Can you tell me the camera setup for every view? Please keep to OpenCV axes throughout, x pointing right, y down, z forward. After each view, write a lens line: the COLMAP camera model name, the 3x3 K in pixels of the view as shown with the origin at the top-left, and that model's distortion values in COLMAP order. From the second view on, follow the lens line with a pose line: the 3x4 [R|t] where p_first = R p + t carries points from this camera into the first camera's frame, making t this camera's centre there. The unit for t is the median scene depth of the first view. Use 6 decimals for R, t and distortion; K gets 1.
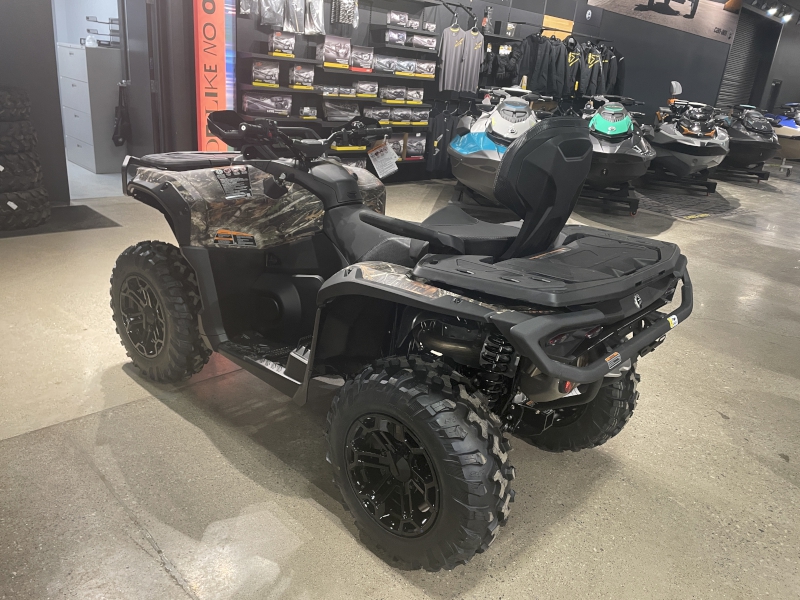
lens RADIAL K [[620.7, 0, 400.0], [0, 620.7, 300.0], [0, 0, 1]] dist [0.065924, -0.106519]
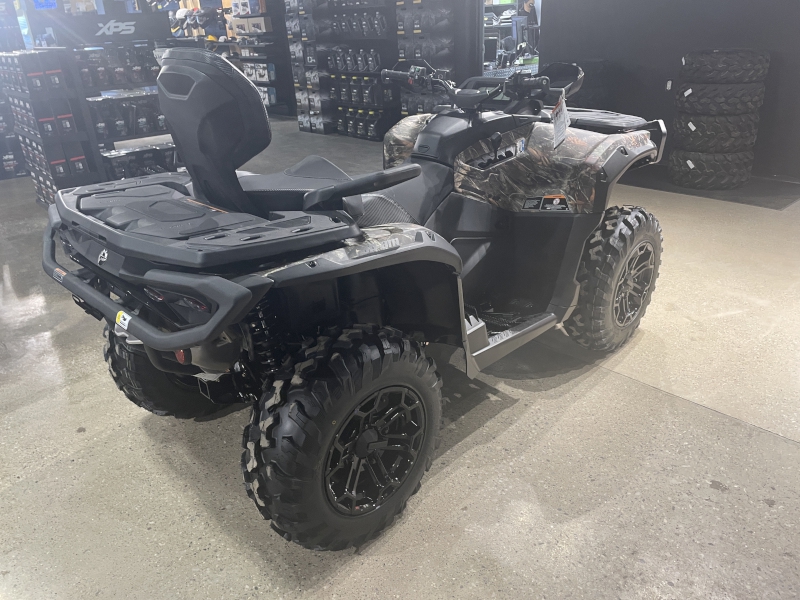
lens RADIAL K [[607.9, 0, 400.0], [0, 607.9, 300.0], [0, 0, 1]] dist [0.089056, -0.123485]
pose [[-0.042510, 0.334983, -0.941265, 0.319615], [-0.303423, 0.893290, 0.331613, -0.097505], [0.951907, 0.299698, 0.063668, 0.362386]]
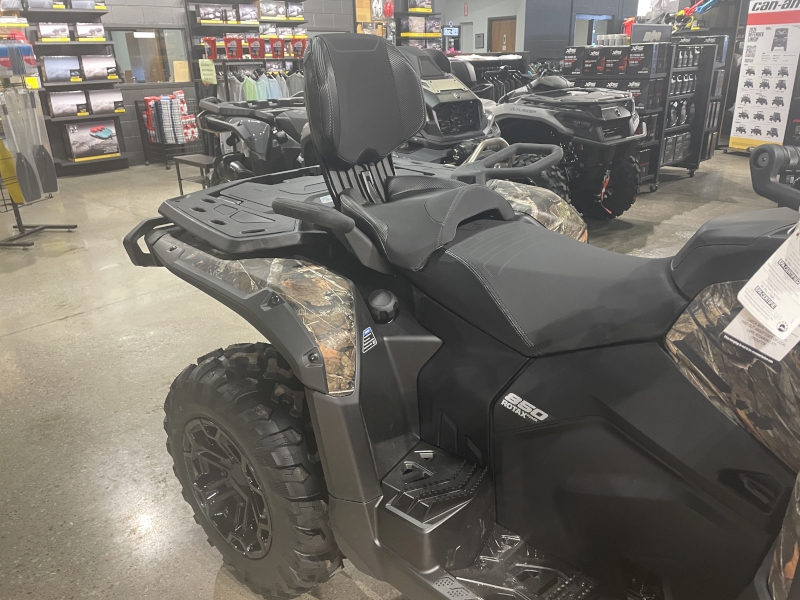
lens RADIAL K [[620.7, 0, 400.0], [0, 620.7, 300.0], [0, 0, 1]] dist [0.065924, -0.106519]
pose [[-0.998352, -0.053672, -0.020324, 0.056070], [-0.053765, 0.750748, 0.658397, -0.161163], [-0.020079, 0.658404, -0.752397, 0.510531]]
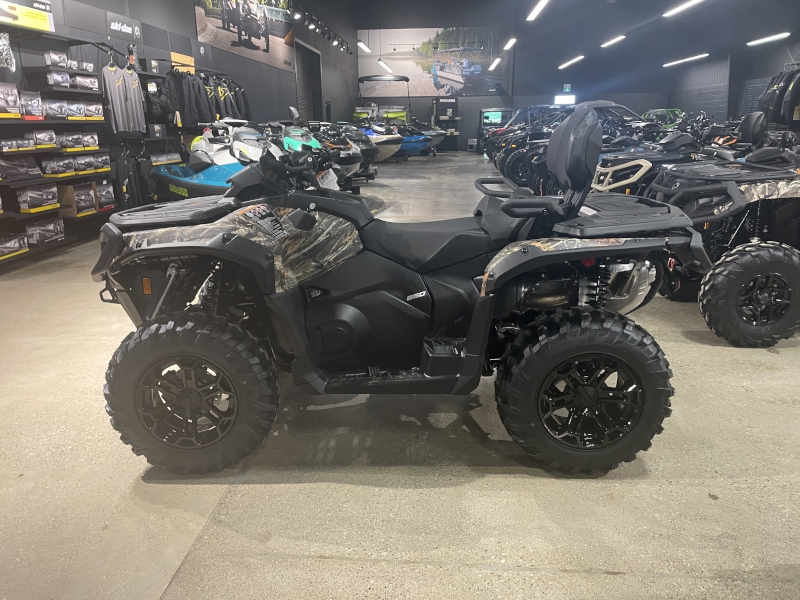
lens RADIAL K [[607.9, 0, 400.0], [0, 607.9, 300.0], [0, 0, 1]] dist [0.089056, -0.123485]
pose [[0.742947, -0.276648, 0.609504, -0.265925], [0.304998, 0.950484, 0.059643, -0.026641], [-0.595824, 0.141586, 0.790536, 0.063078]]
